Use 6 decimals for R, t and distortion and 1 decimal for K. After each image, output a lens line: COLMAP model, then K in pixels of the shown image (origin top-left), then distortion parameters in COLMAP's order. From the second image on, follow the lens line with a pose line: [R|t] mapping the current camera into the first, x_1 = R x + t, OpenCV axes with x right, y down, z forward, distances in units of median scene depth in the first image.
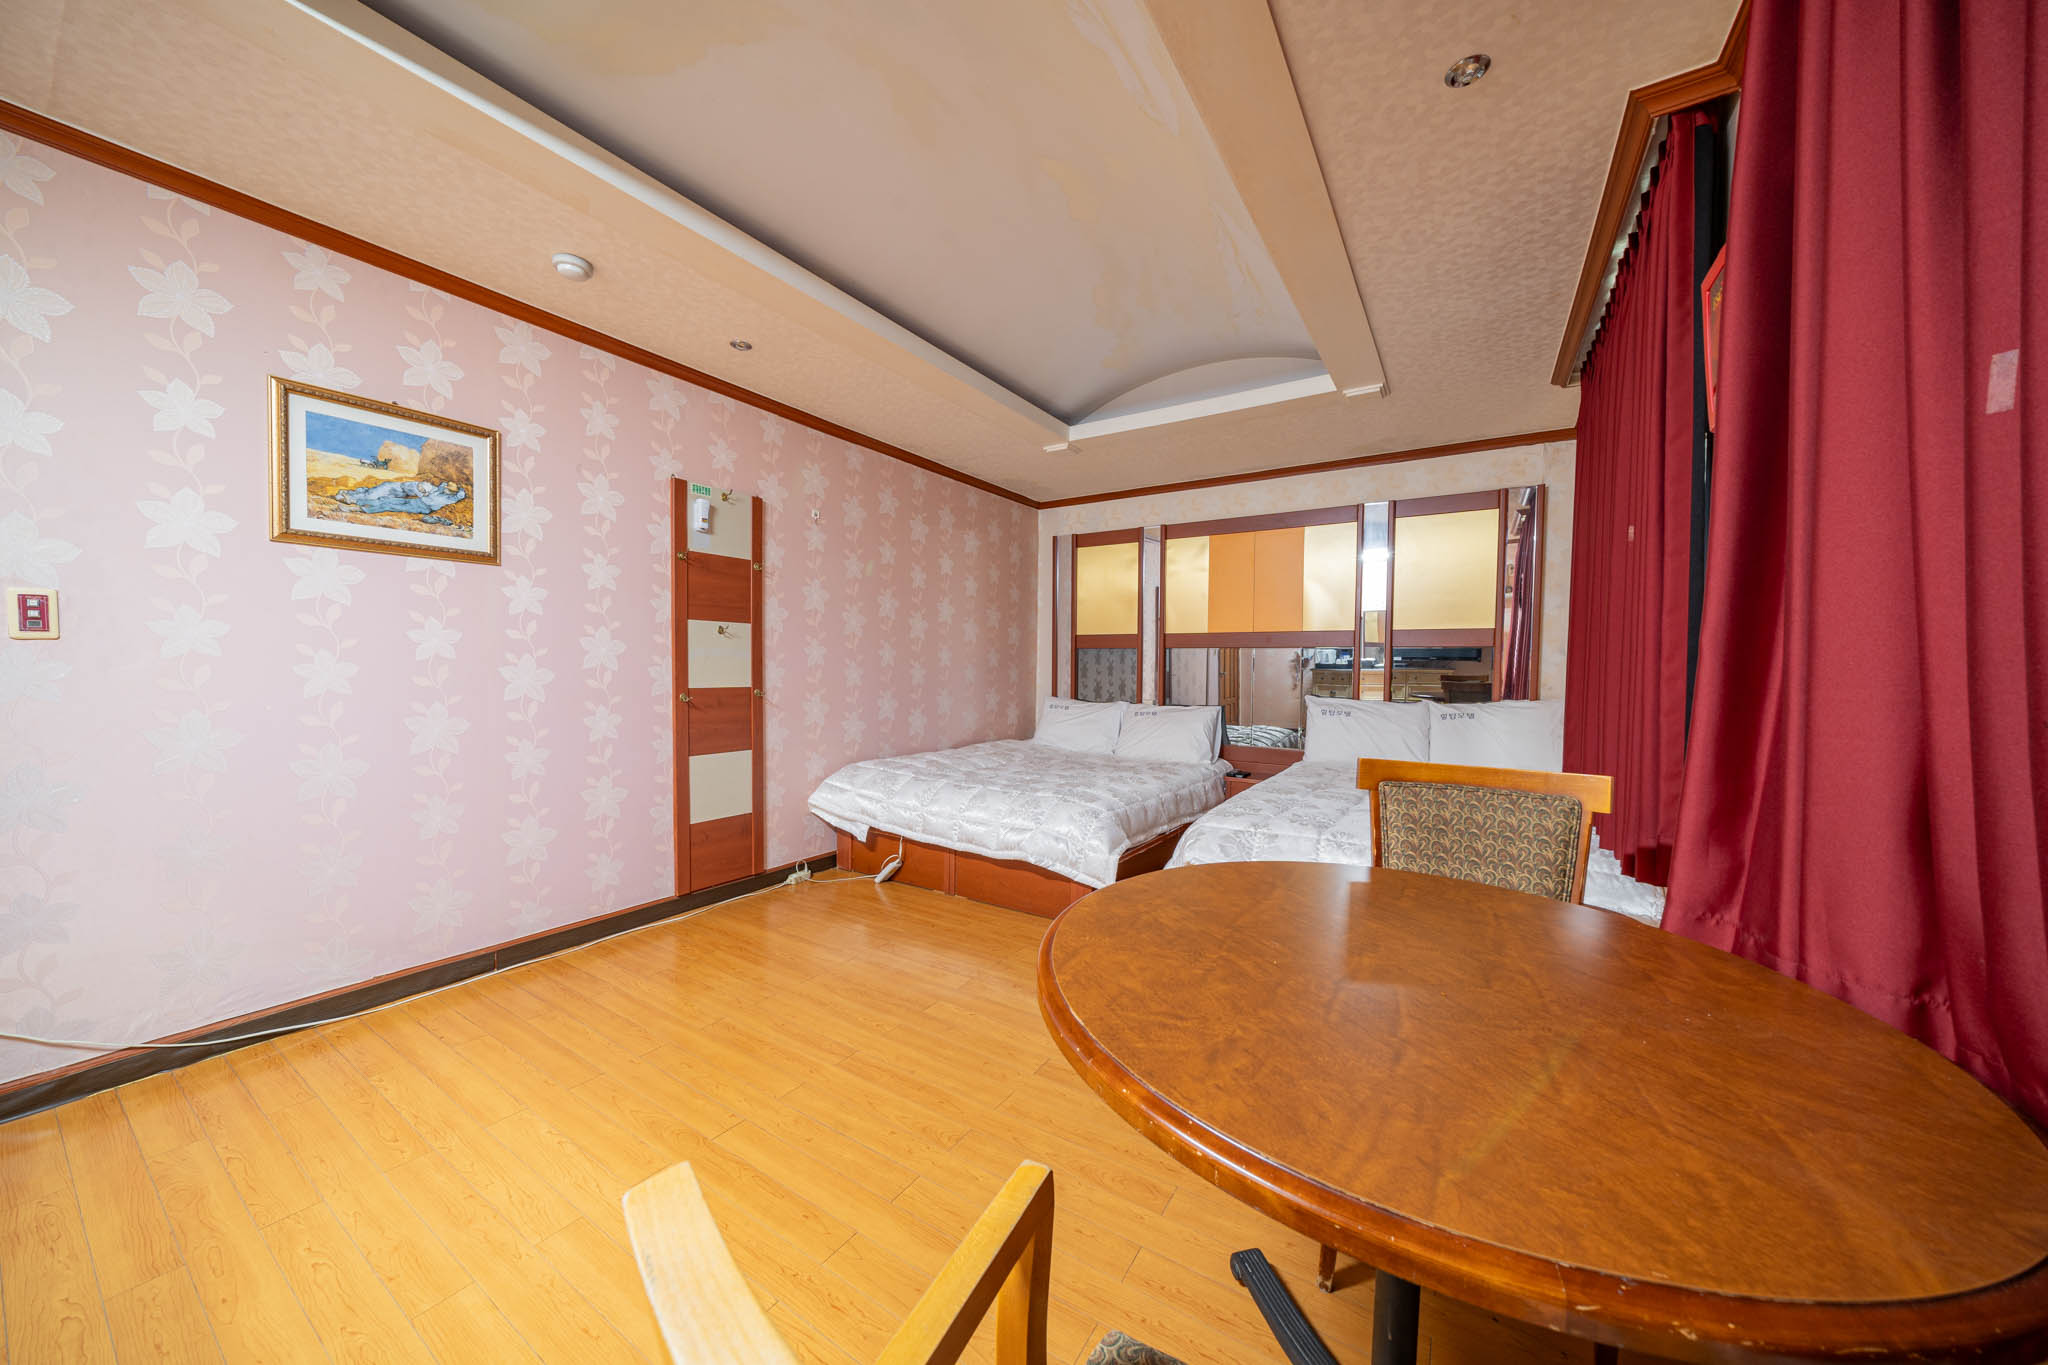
lens RADIAL K [[698.3, 0, 1019.2], [0, 698.3, 681.9], [0, 0, 1]] dist [-0.004726, -0.000007]
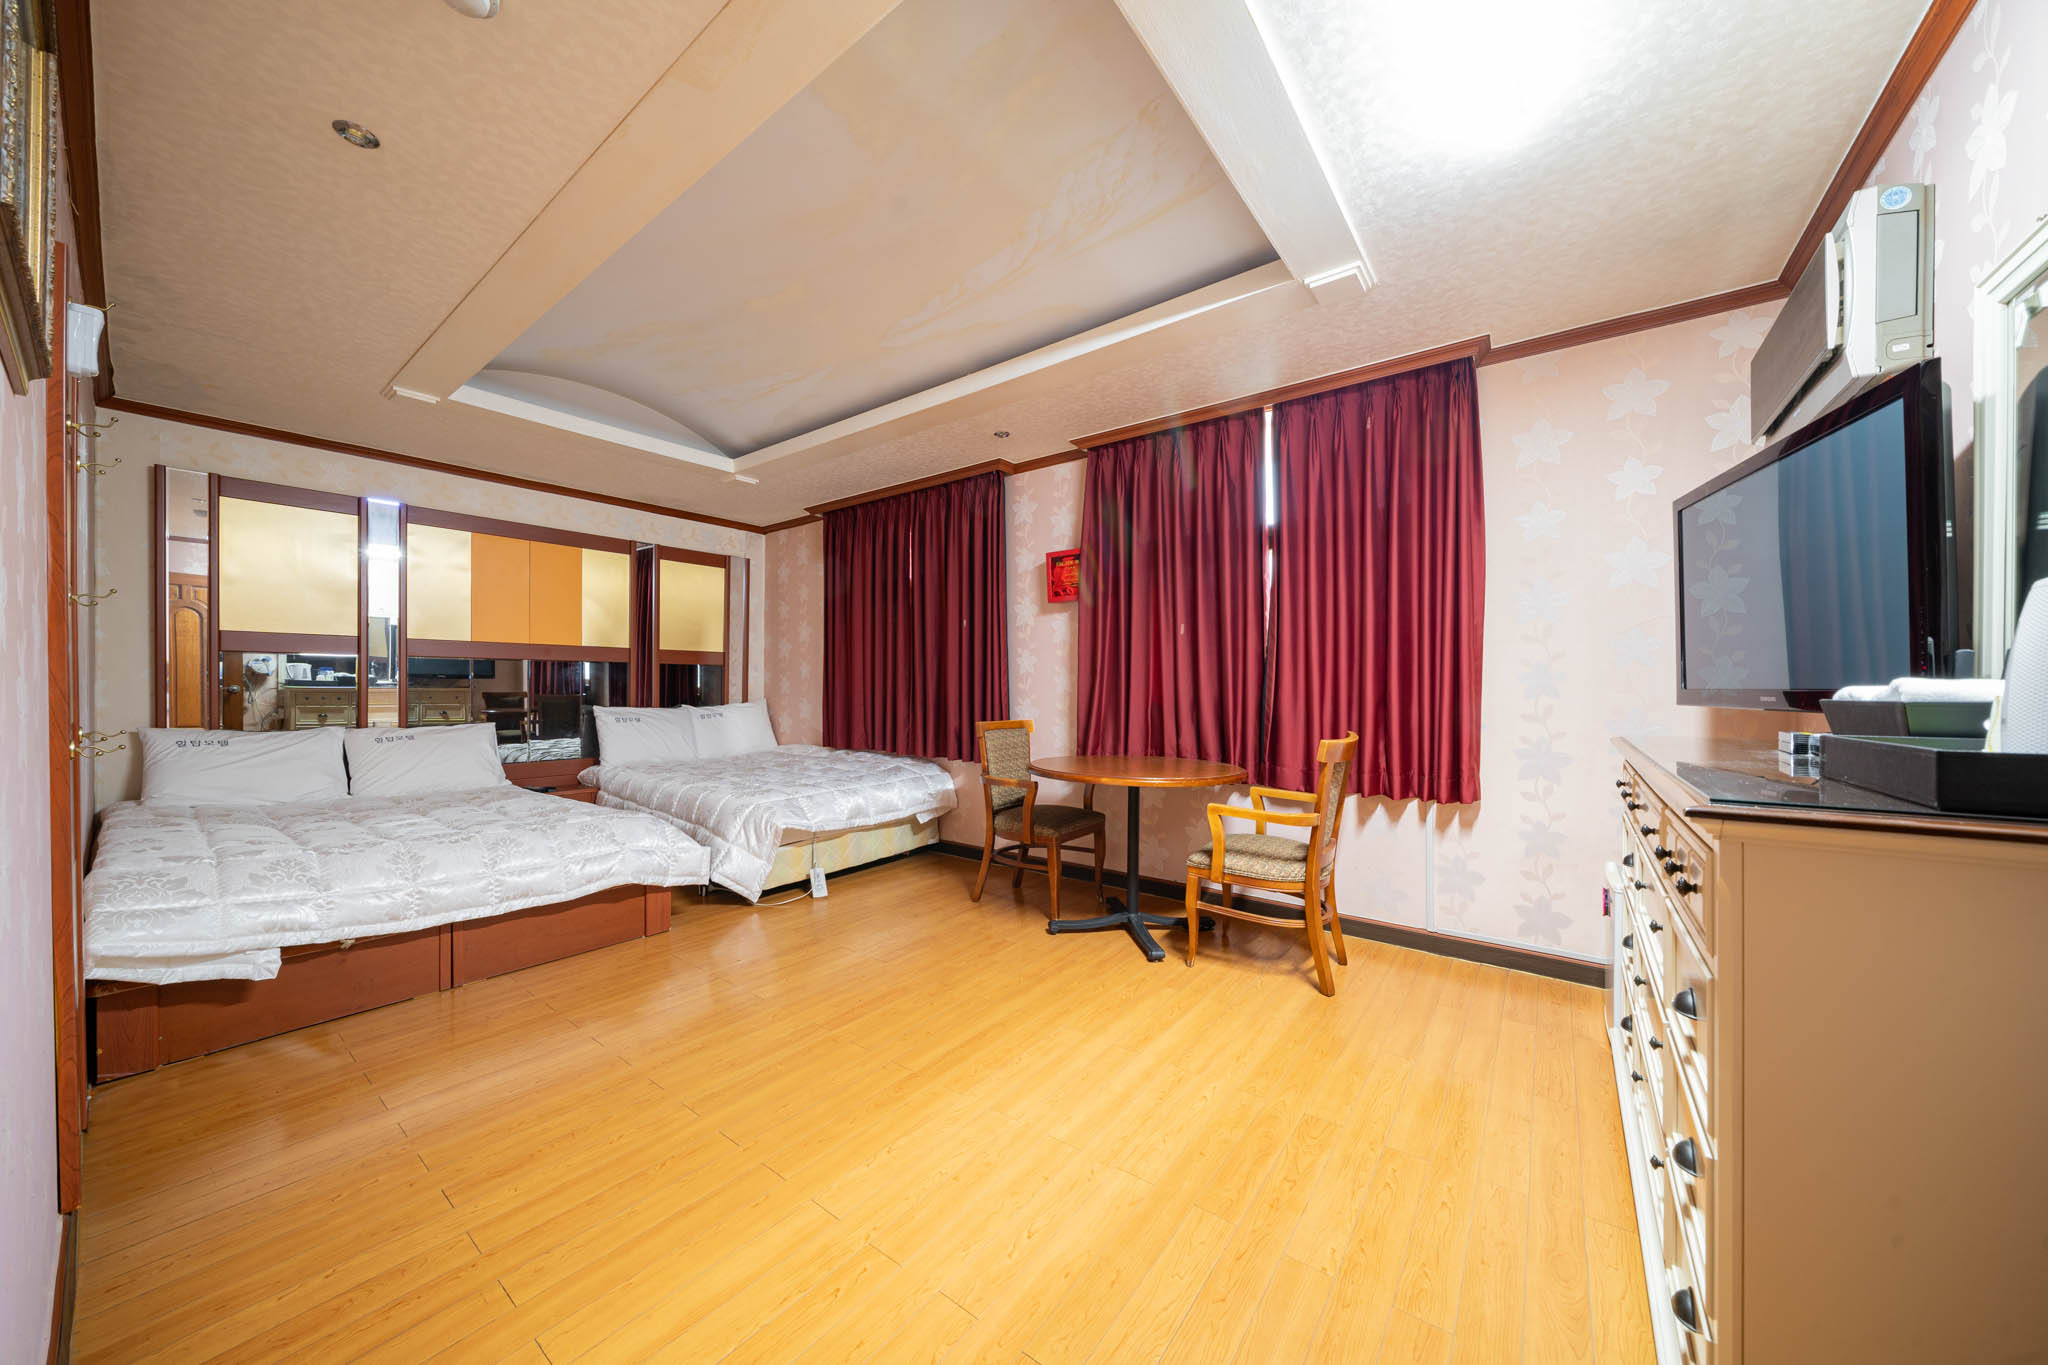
lens RADIAL K [[698.3, 0, 1014.5], [0, 698.3, 681.8], [0, 0, 1]] dist [-0.004726, -0.000007]
pose [[0.079677, -0.002769, 0.996817, -0.570770], [0.021839, 0.999761, 0.001031, -0.005110], [-0.996581, 0.021688, 0.079718, 0.250707]]
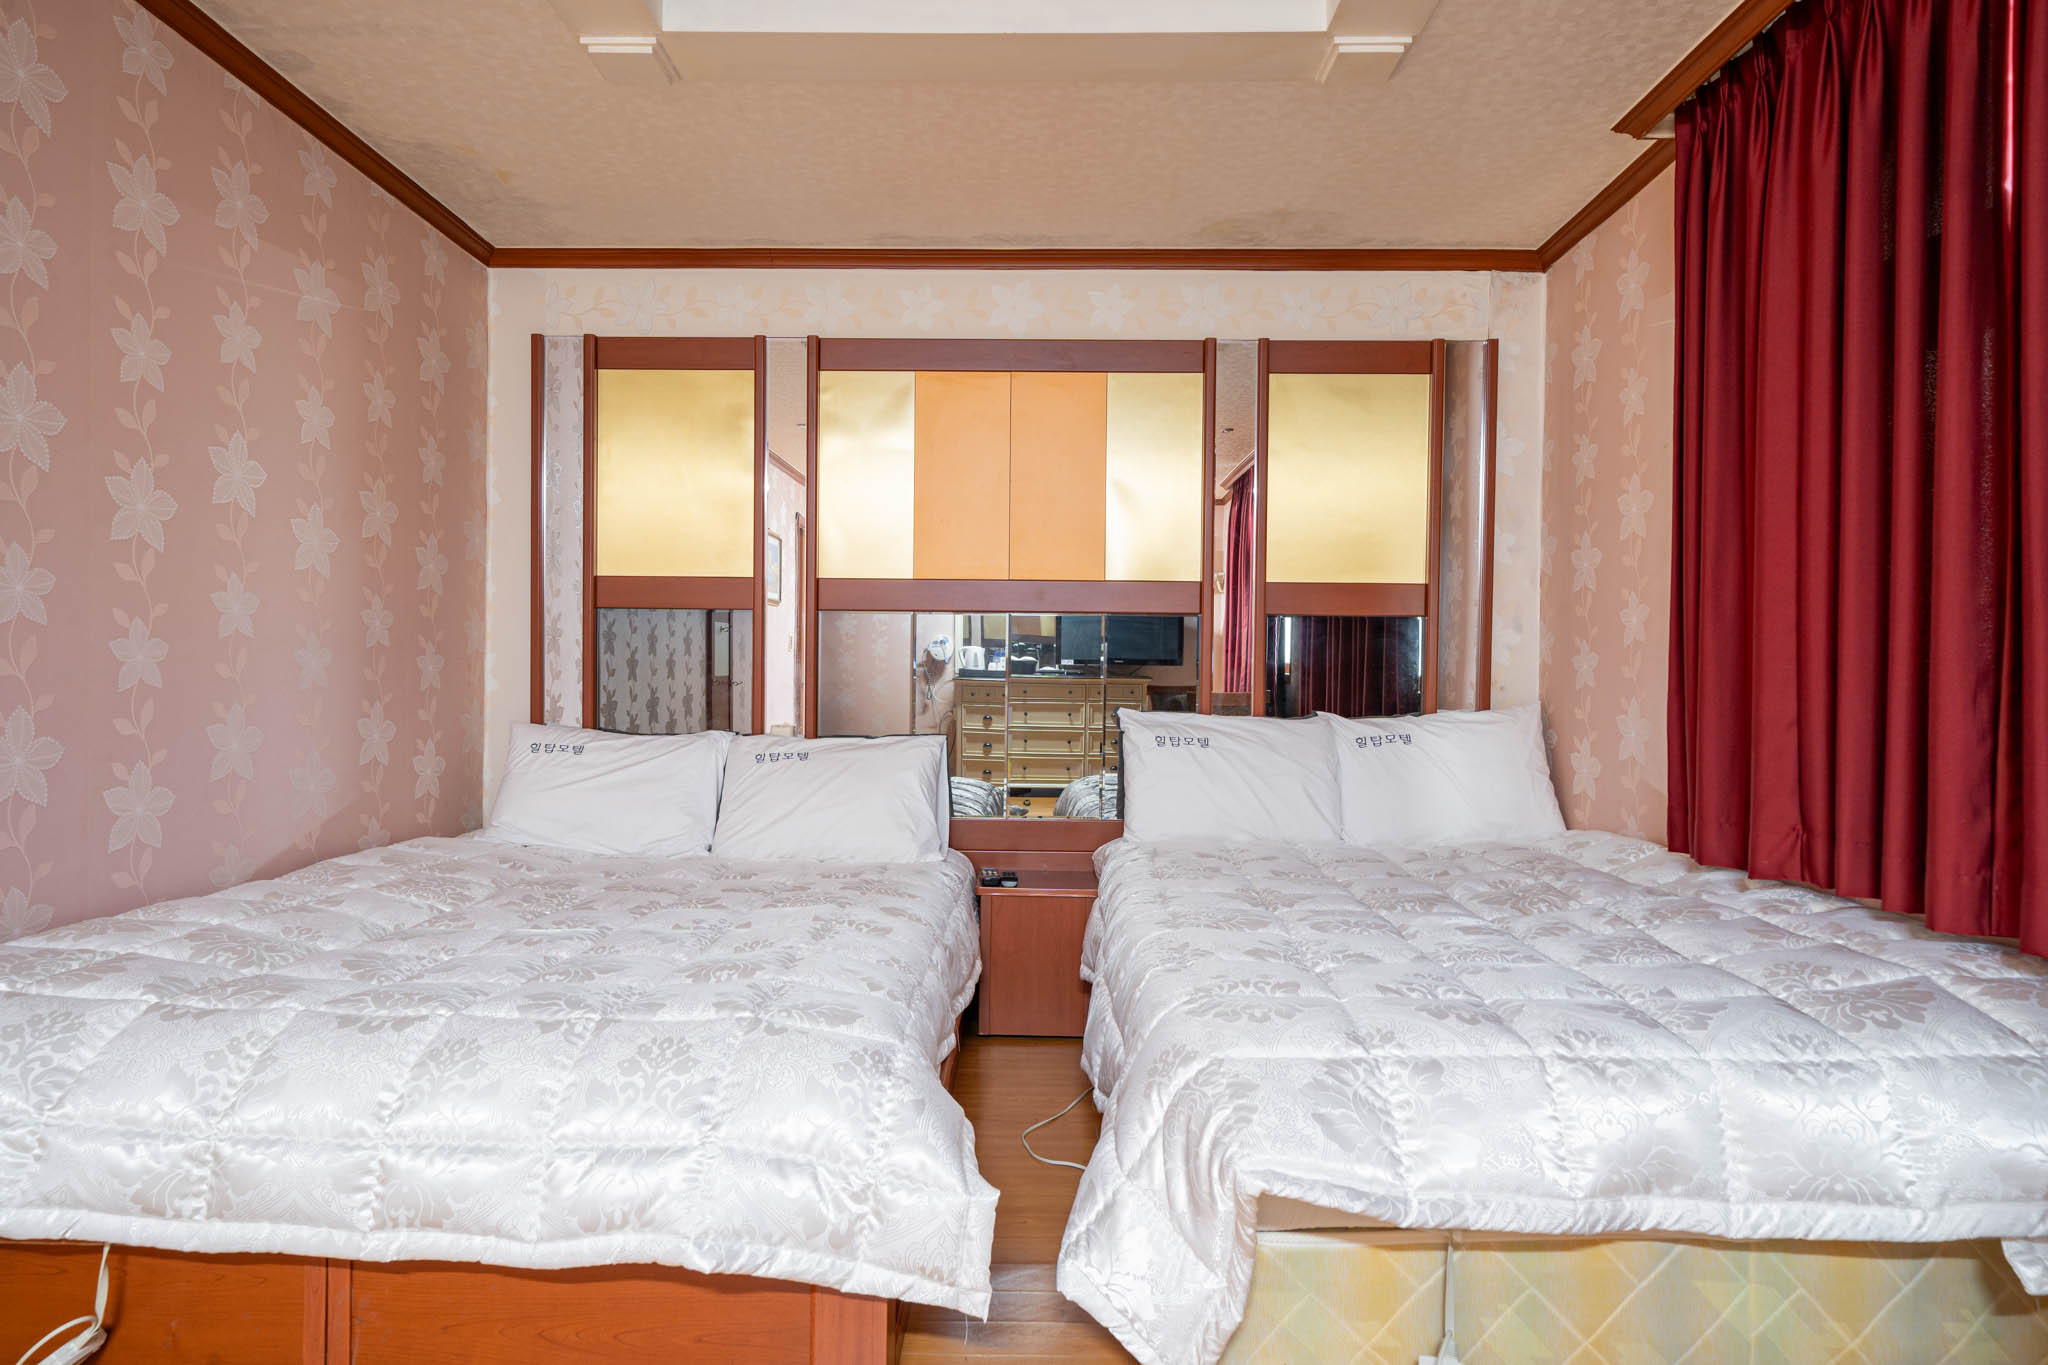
lens RADIAL K [[1139.1, 0, 1015.8], [0, 1139.1, 687.4], [0, 0, 1]] dist [0.005149, 0.000187]
pose [[0.846368, -0.002424, 0.532593, -0.080235], [0.011169, 0.999851, -0.013199, 0.013286], [-0.532481, 0.017120, 0.846269, 0.328306]]
